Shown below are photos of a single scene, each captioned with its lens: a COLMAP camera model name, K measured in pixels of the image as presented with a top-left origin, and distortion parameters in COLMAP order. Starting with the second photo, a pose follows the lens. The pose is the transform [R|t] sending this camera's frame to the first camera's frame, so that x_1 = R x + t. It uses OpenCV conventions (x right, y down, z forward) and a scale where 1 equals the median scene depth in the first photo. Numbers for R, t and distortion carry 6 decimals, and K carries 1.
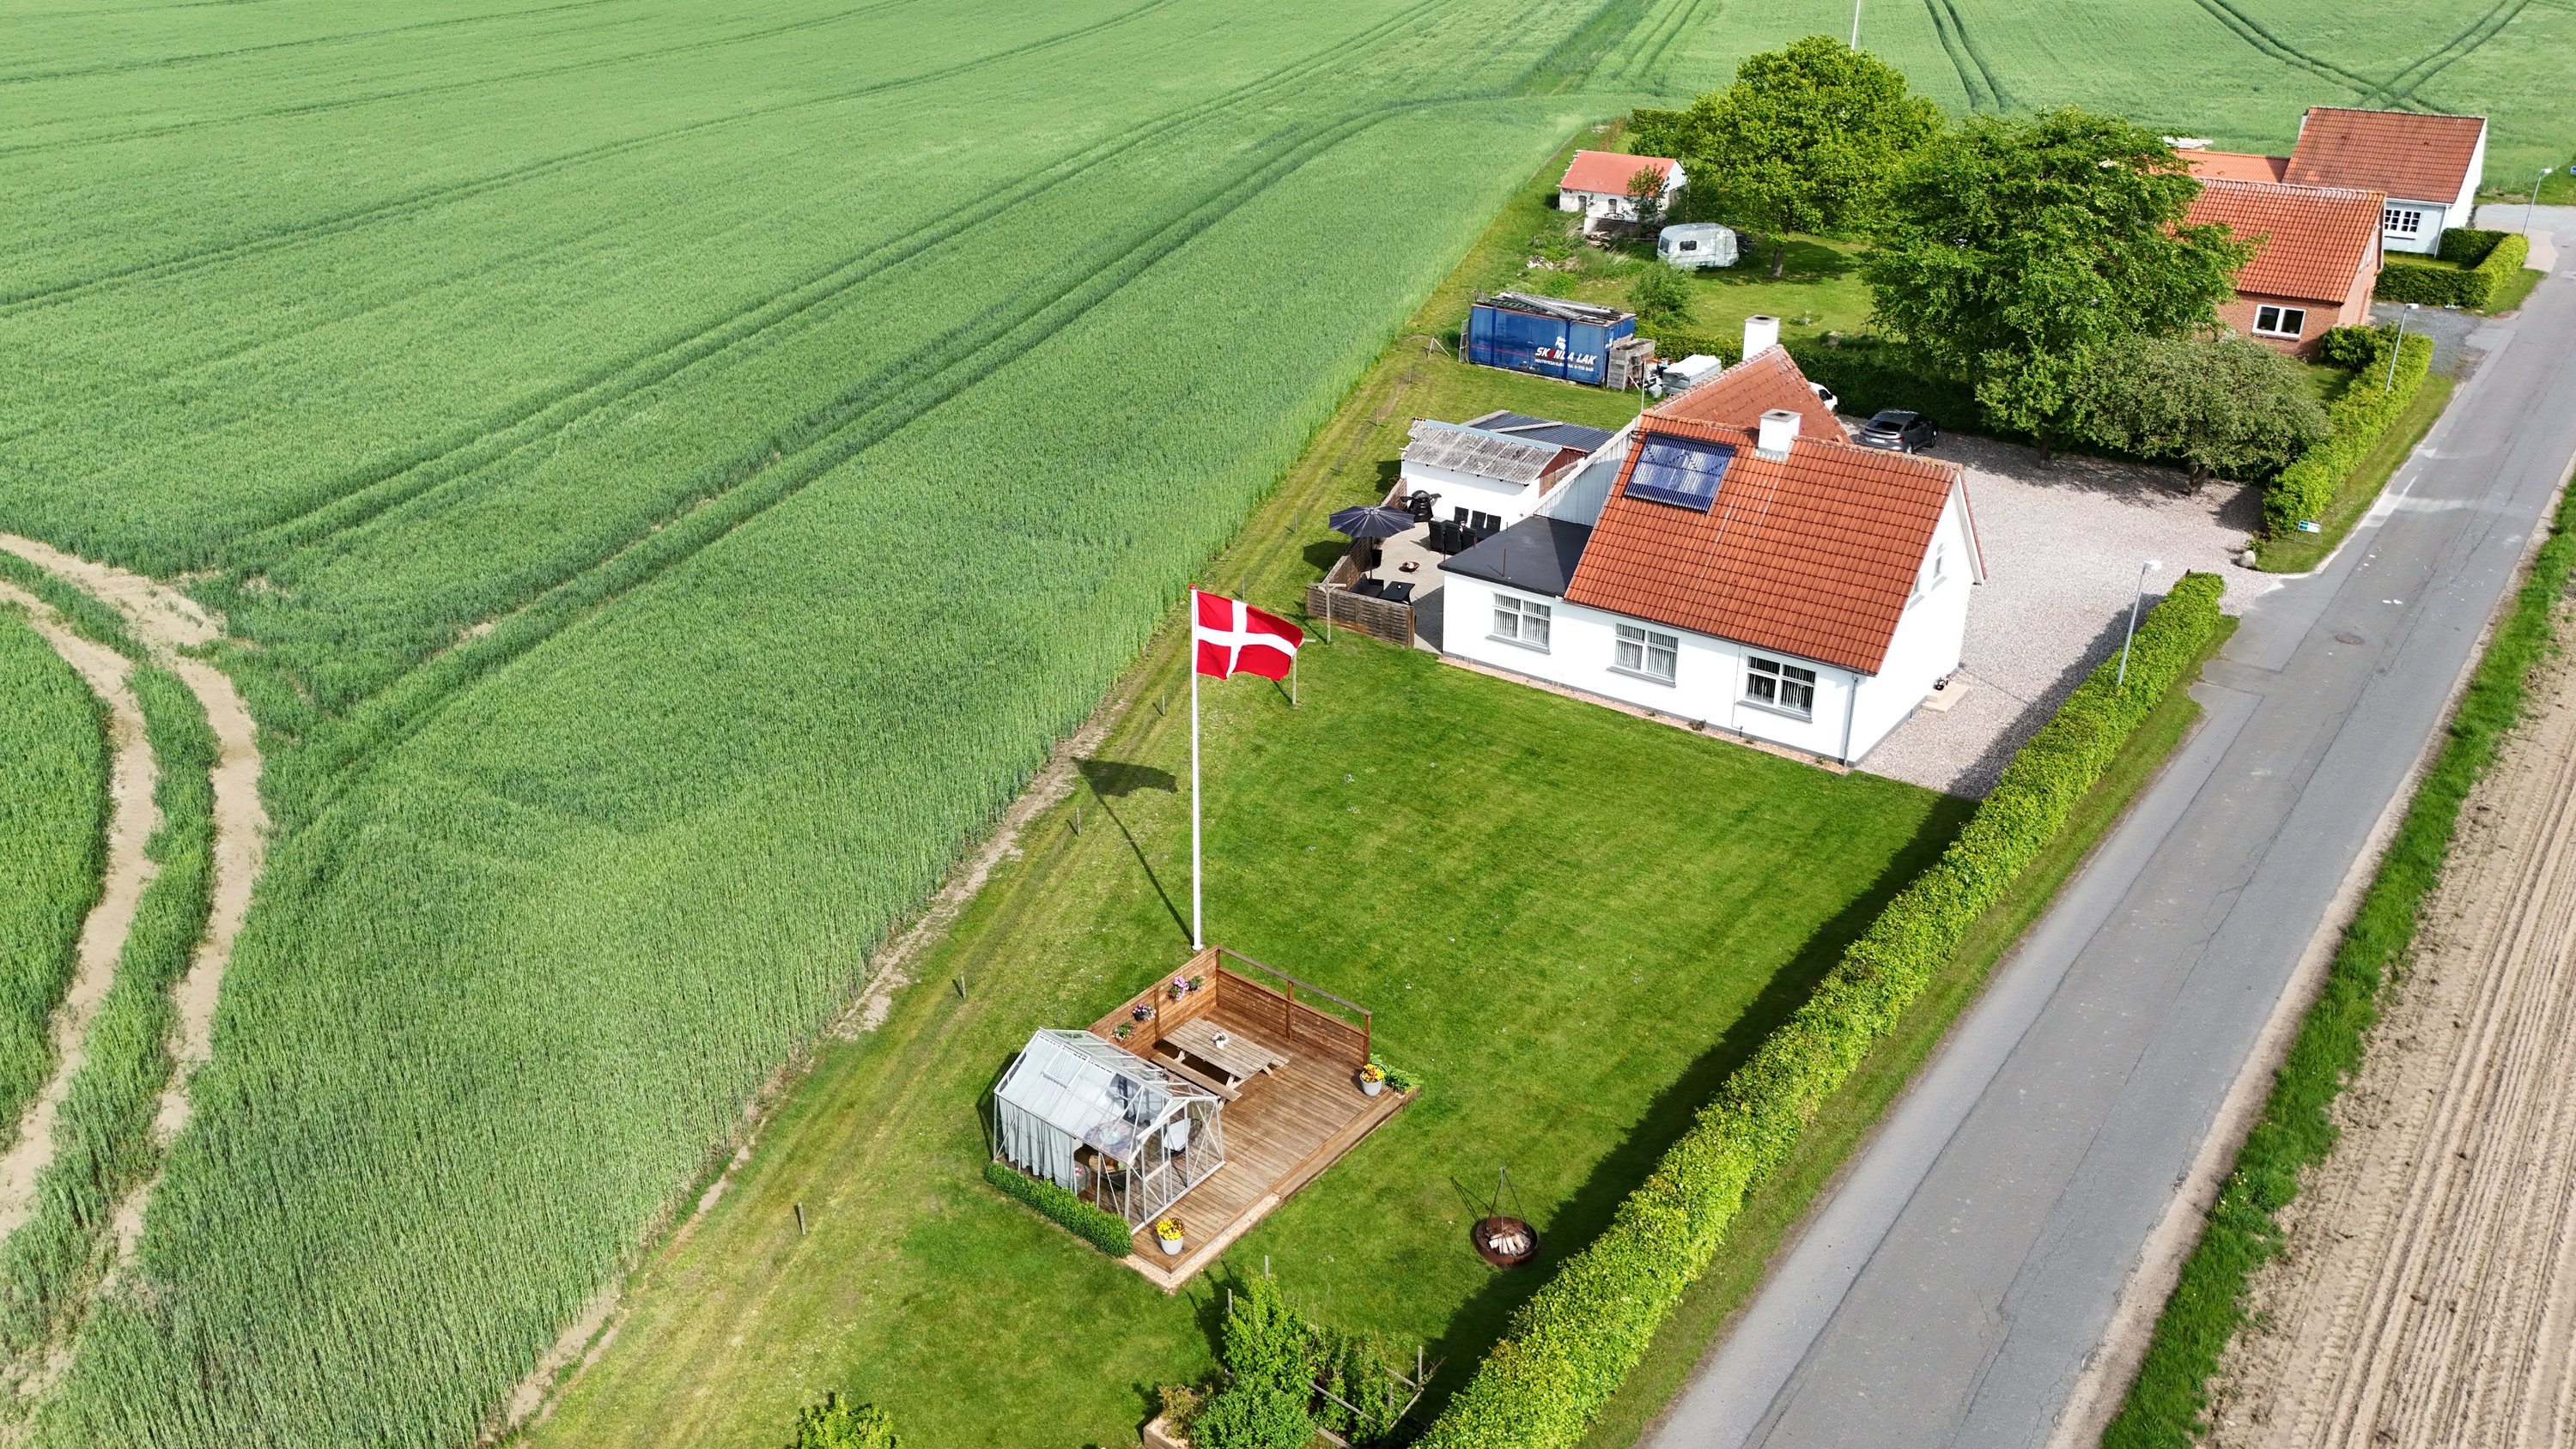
lens RADIAL K [[1886.7, 0, 1288.0], [0, 1886.7, 724.5], [0, 0, 1]] dist [0.103323, -0.118346]
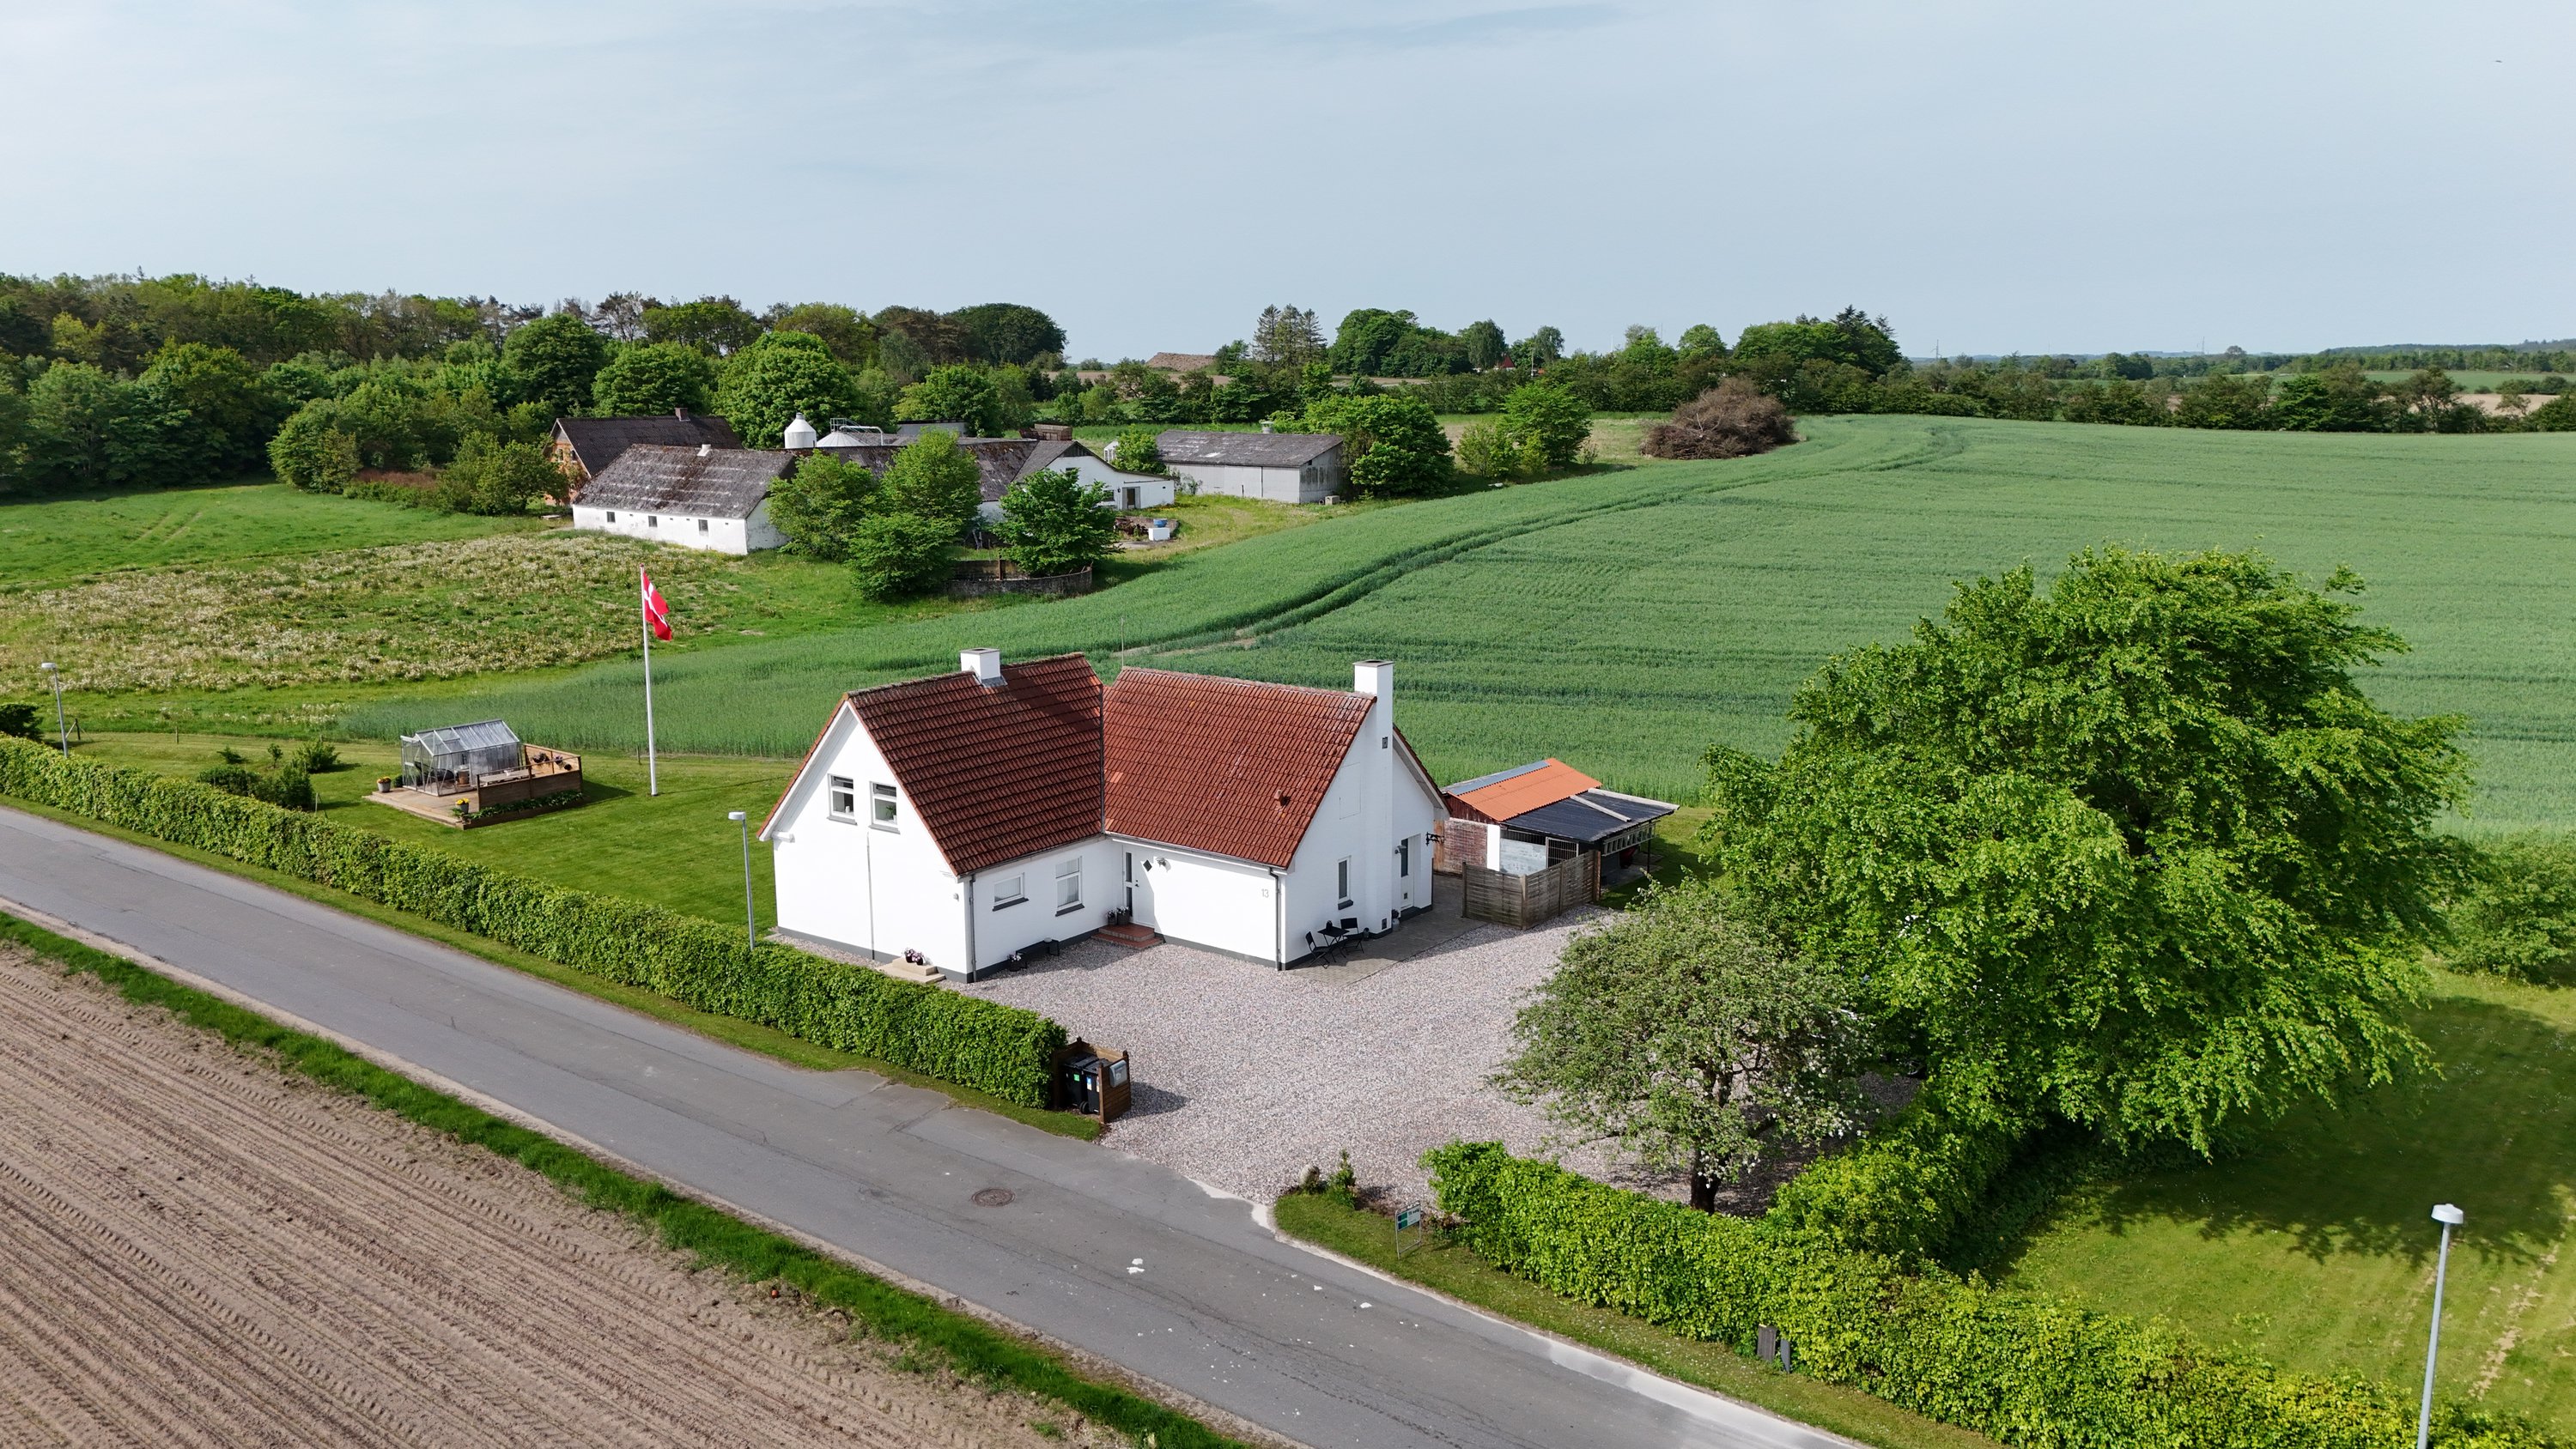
lens RADIAL K [[1886.7, 0, 1288.0], [0, 1886.7, 724.5], [0, 0, 1]] dist [0.103323, -0.118346]
pose [[-0.012274, 0.190692, -0.981573, 1.282227], [-0.419287, 0.890196, 0.178183, -0.382627], [0.907771, 0.413748, 0.069028, 1.092088]]
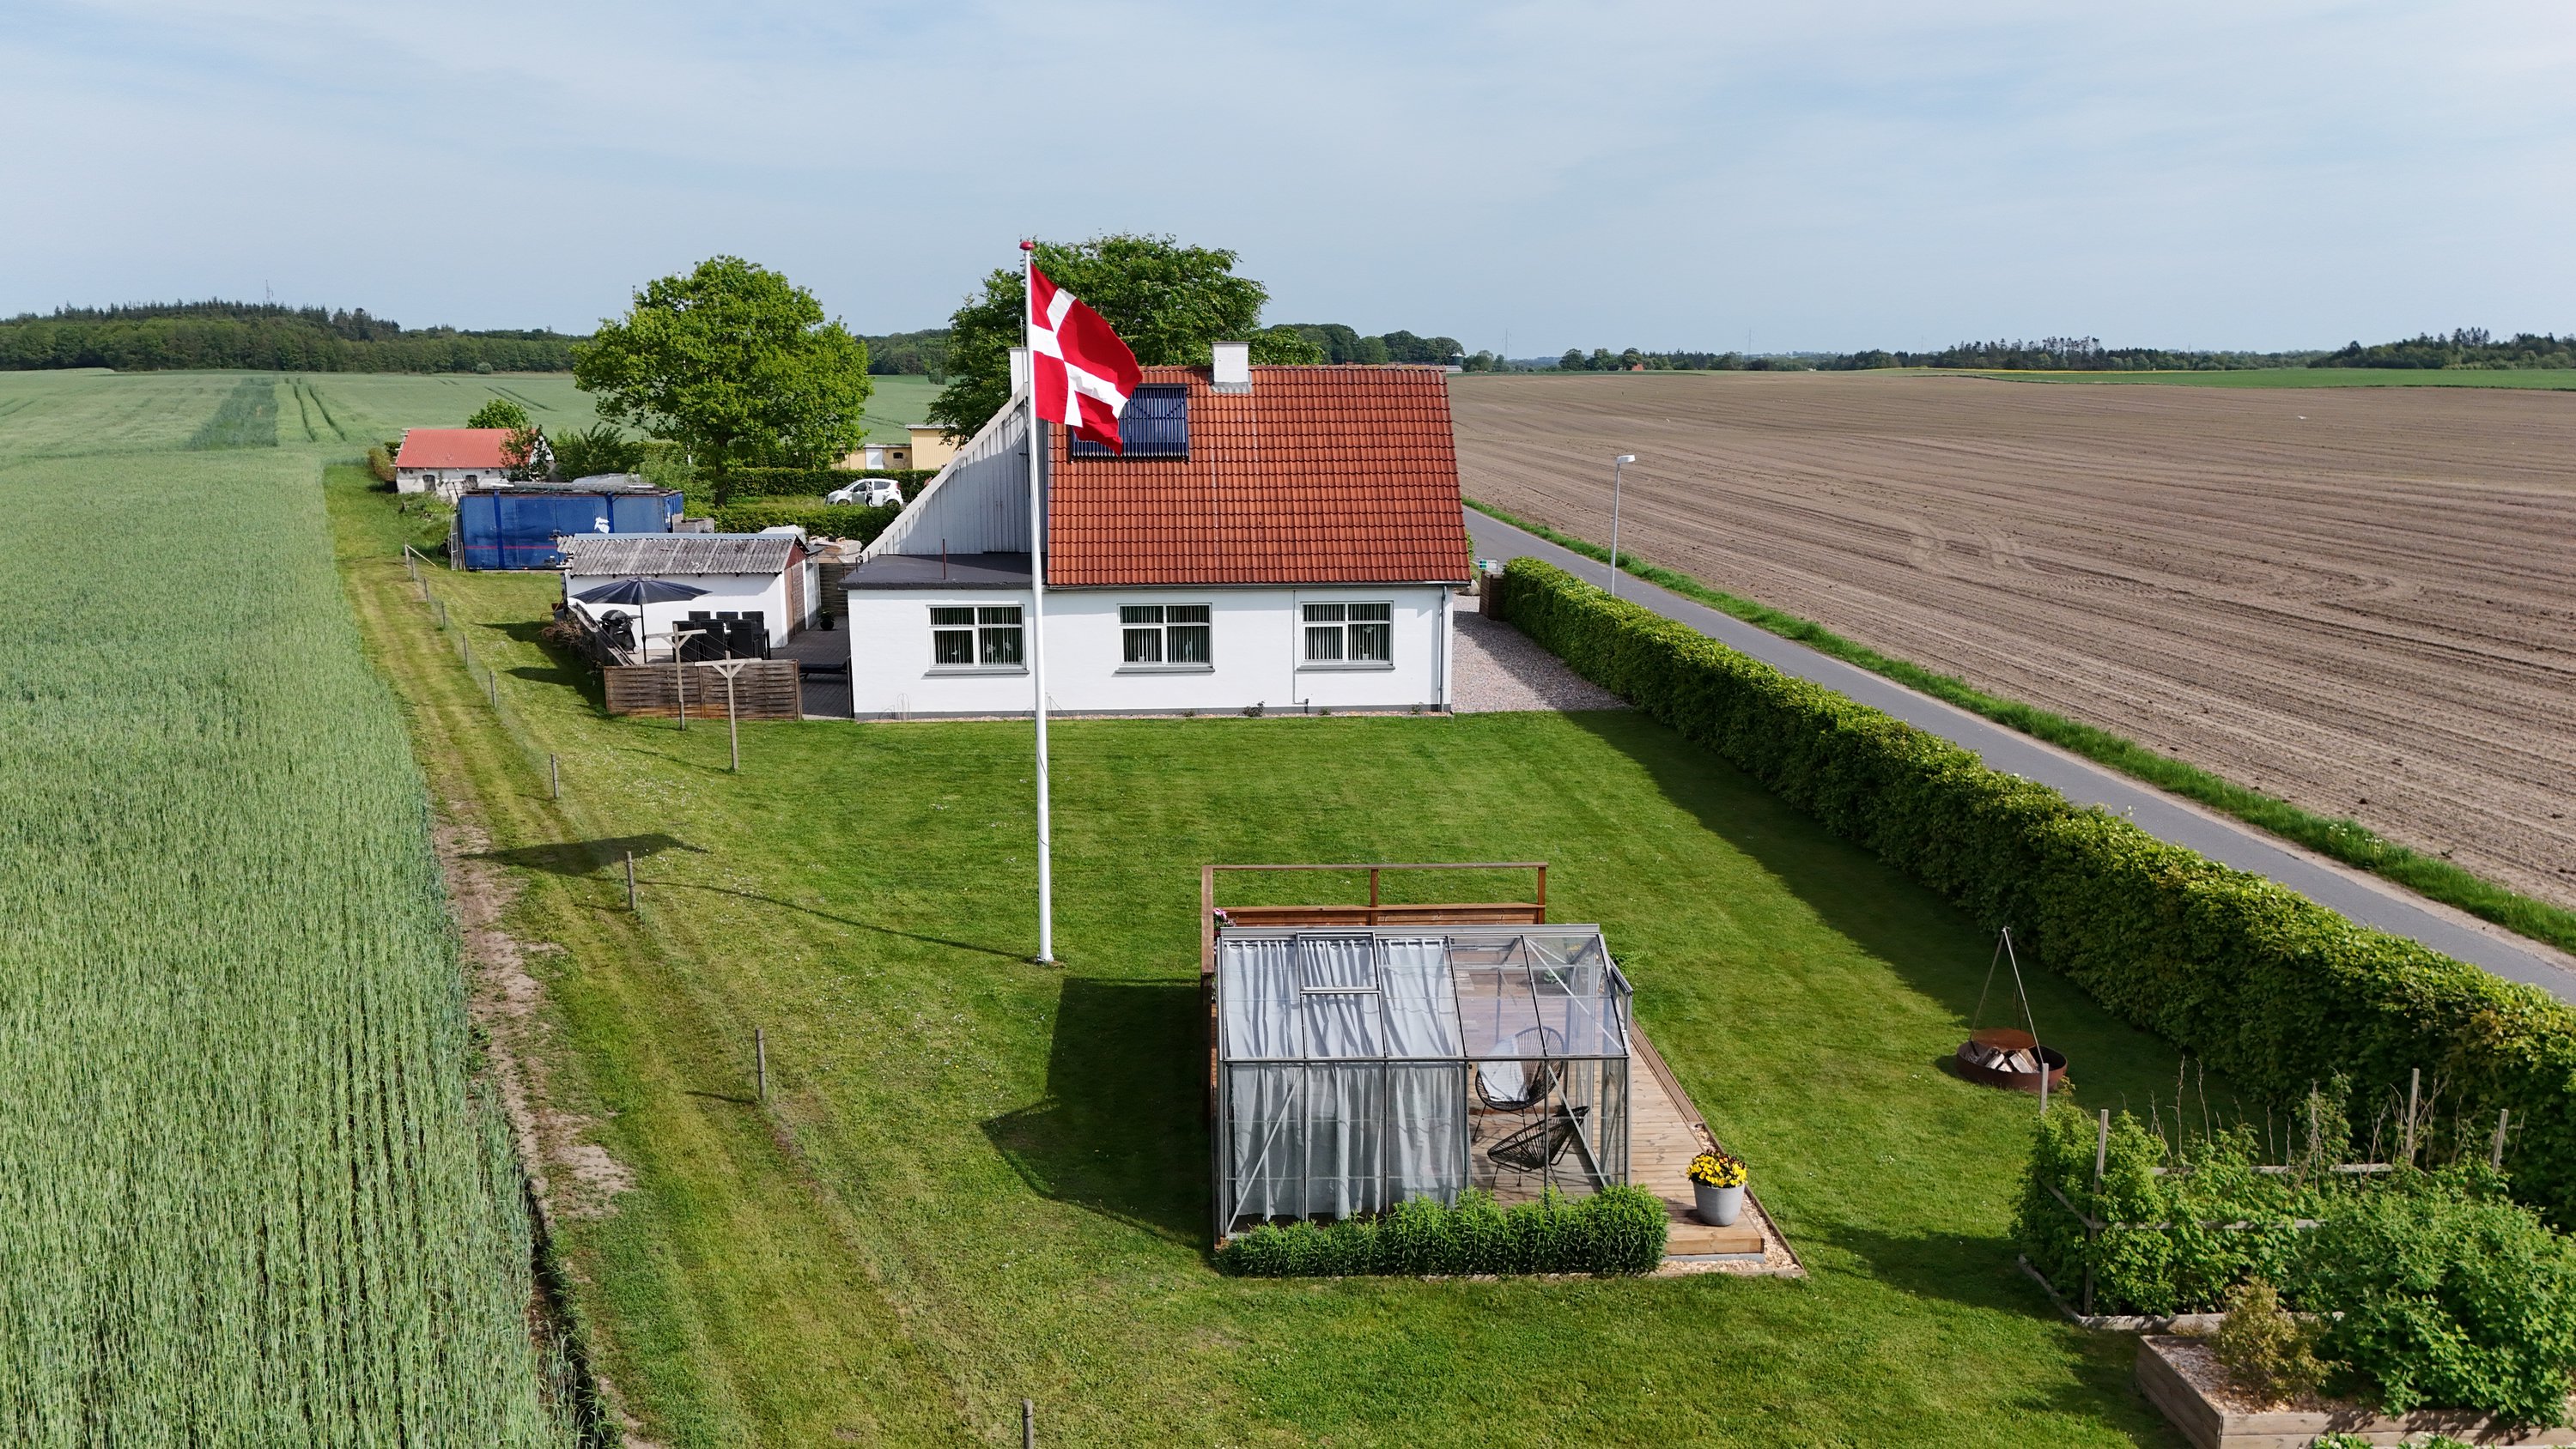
lens RADIAL K [[1886.7, 0, 1288.0], [0, 1886.7, 724.5], [0, 0, 1]] dist [0.103323, -0.118346]
pose [[0.745997, -0.119392, 0.655160, -0.280532], [0.282842, 0.947460, -0.149400, 0.124613], [-0.602901, 0.296759, 0.740571, 0.418885]]
